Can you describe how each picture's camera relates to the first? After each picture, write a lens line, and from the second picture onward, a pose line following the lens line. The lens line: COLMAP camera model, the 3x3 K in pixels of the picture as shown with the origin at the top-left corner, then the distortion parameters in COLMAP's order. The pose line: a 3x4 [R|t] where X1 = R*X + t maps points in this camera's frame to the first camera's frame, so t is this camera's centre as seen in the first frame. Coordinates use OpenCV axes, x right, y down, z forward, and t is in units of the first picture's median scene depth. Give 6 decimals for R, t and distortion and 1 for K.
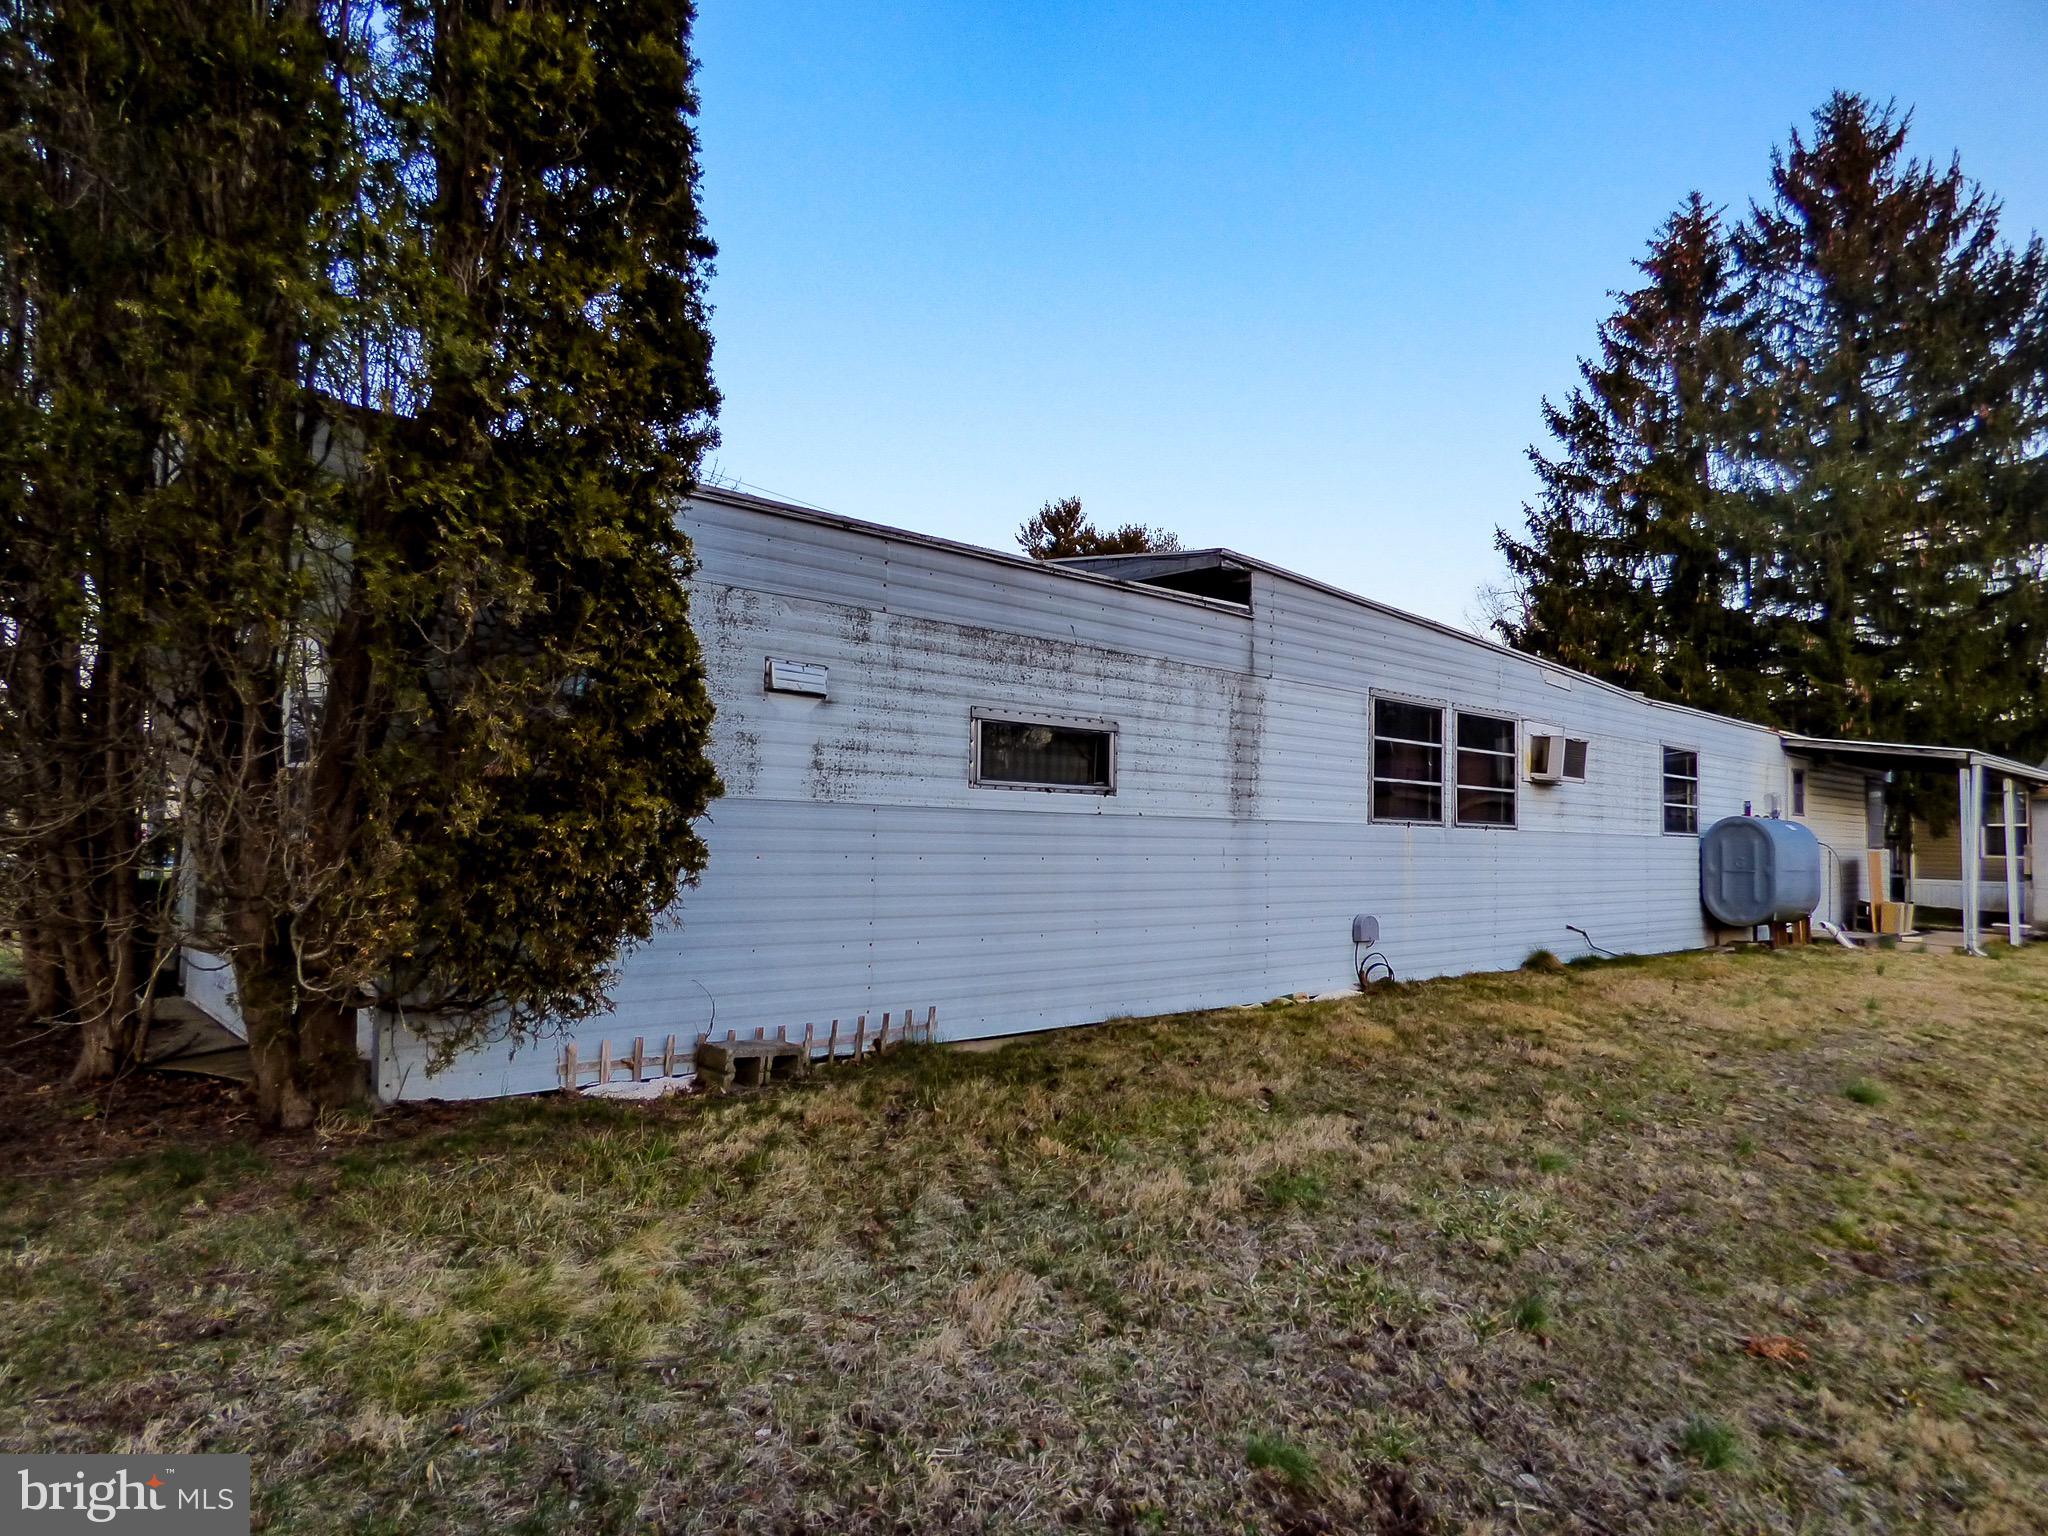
lens RADIAL K [[1322.3, 0, 1028.5], [0, 1322.3, 757.4], [0, 0, 1]] dist [-0.001264, -0.020192]
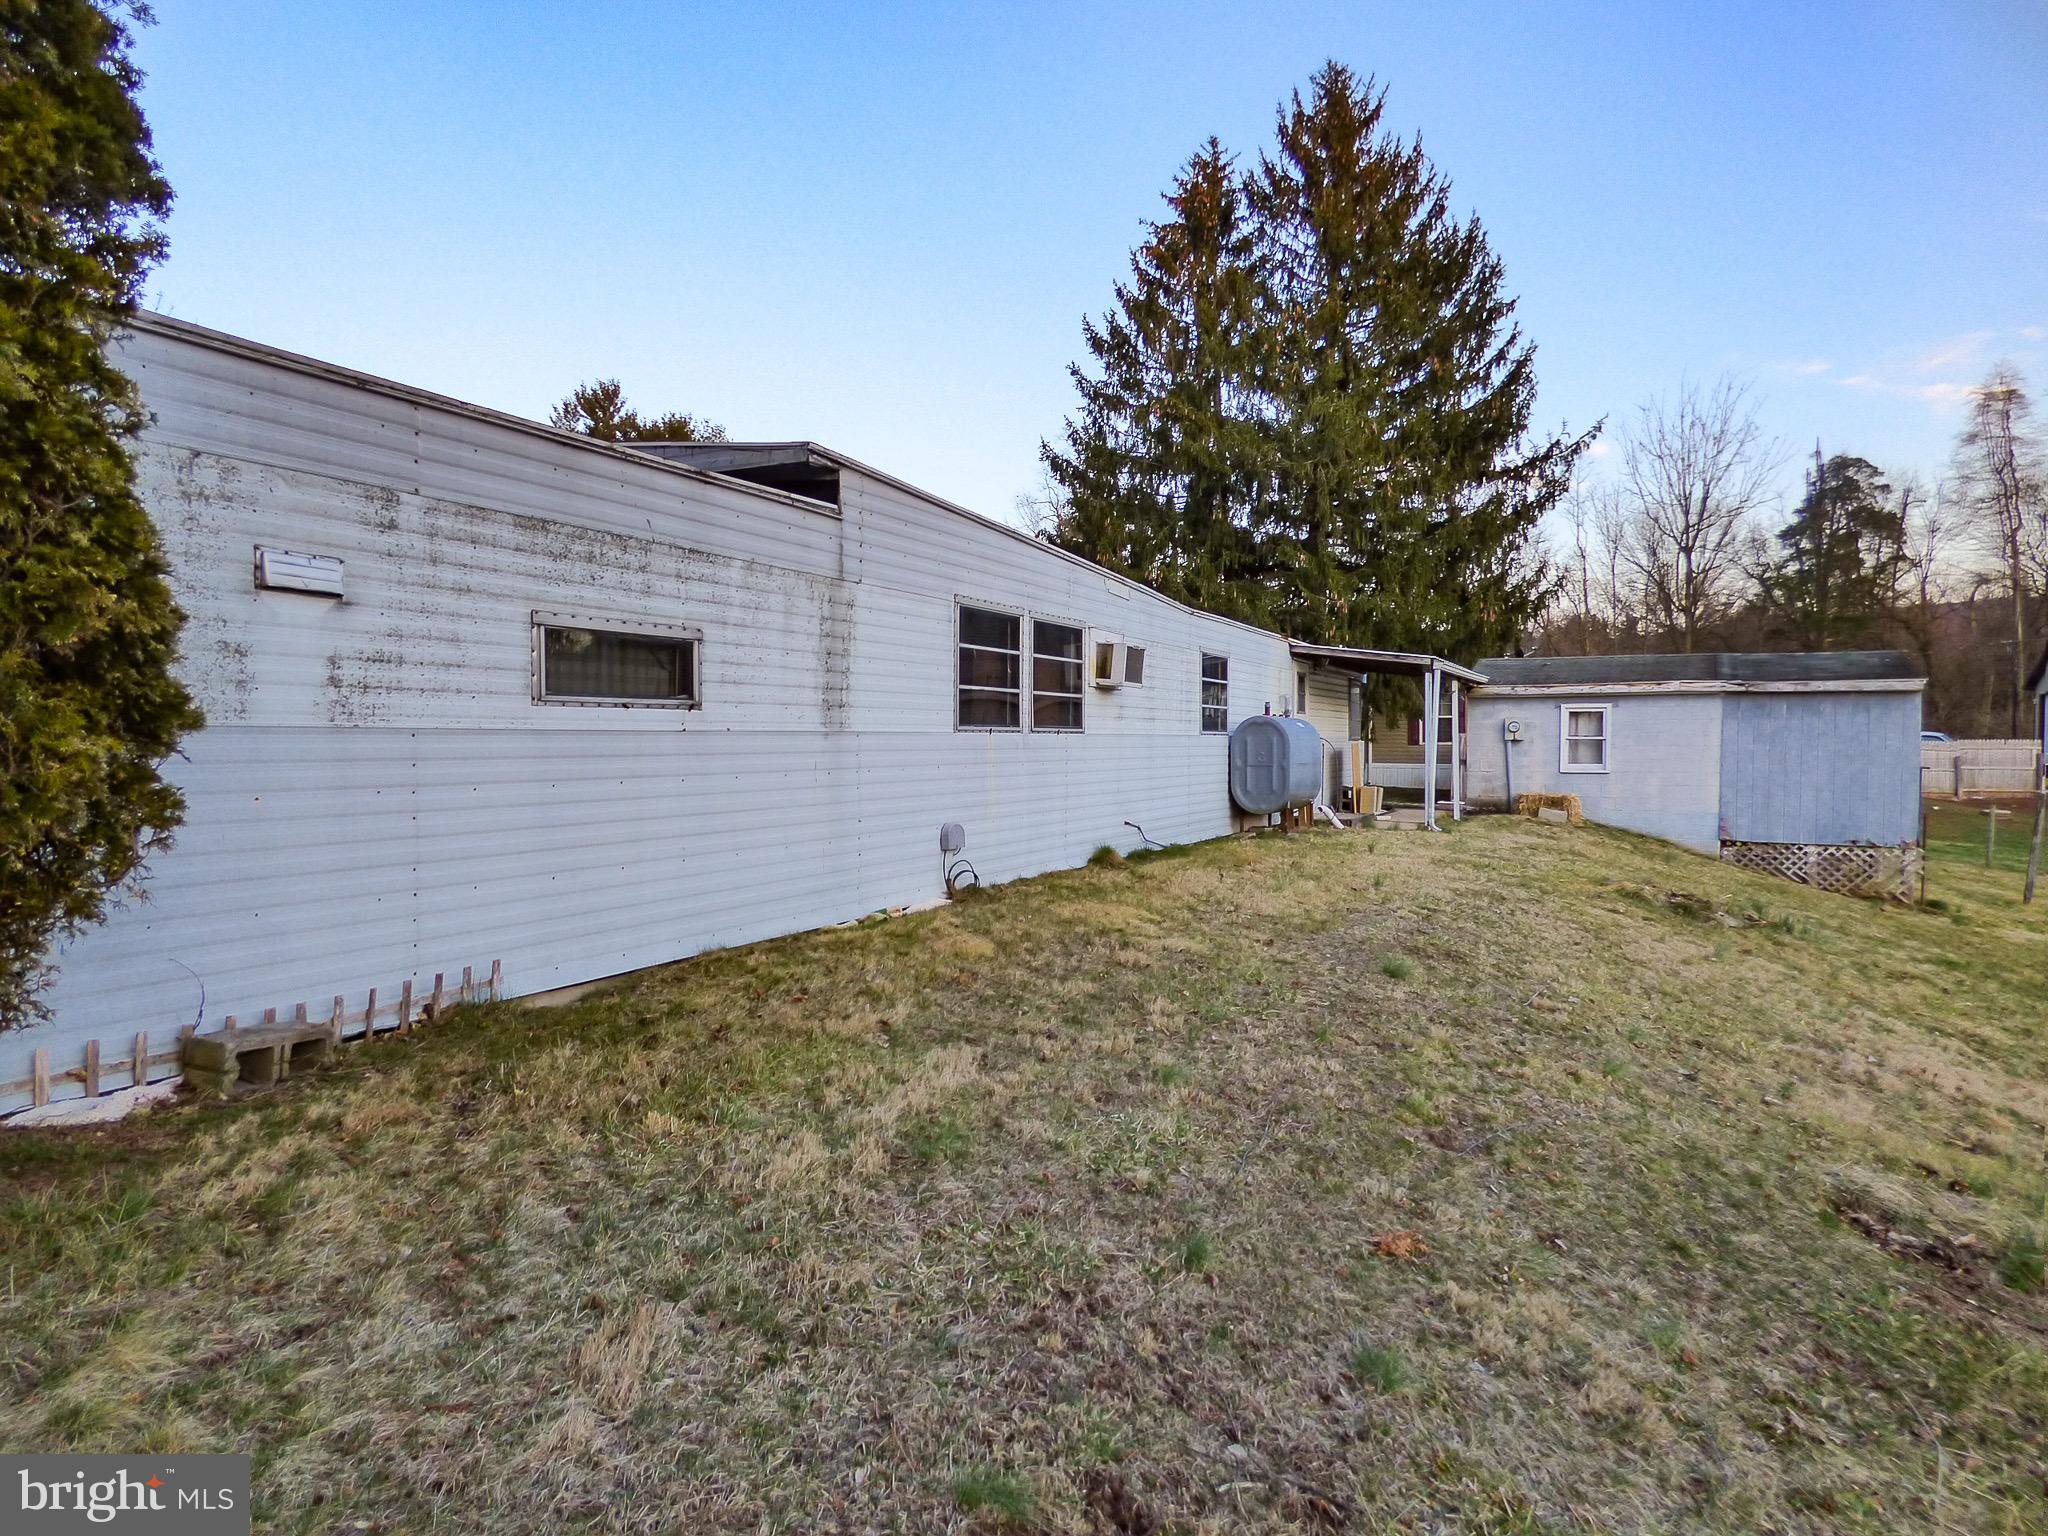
lens RADIAL K [[1286.5, 0, 1061.5], [0, 1286.5, 770.0], [0, 0, 1]] dist [-0.013534, 0.006855]
pose [[0.932356, -0.027066, 0.360527, -0.027413], [-0.005402, 0.996040, 0.088746, -0.011915], [-0.361501, -0.084690, 0.928518, 0.099001]]
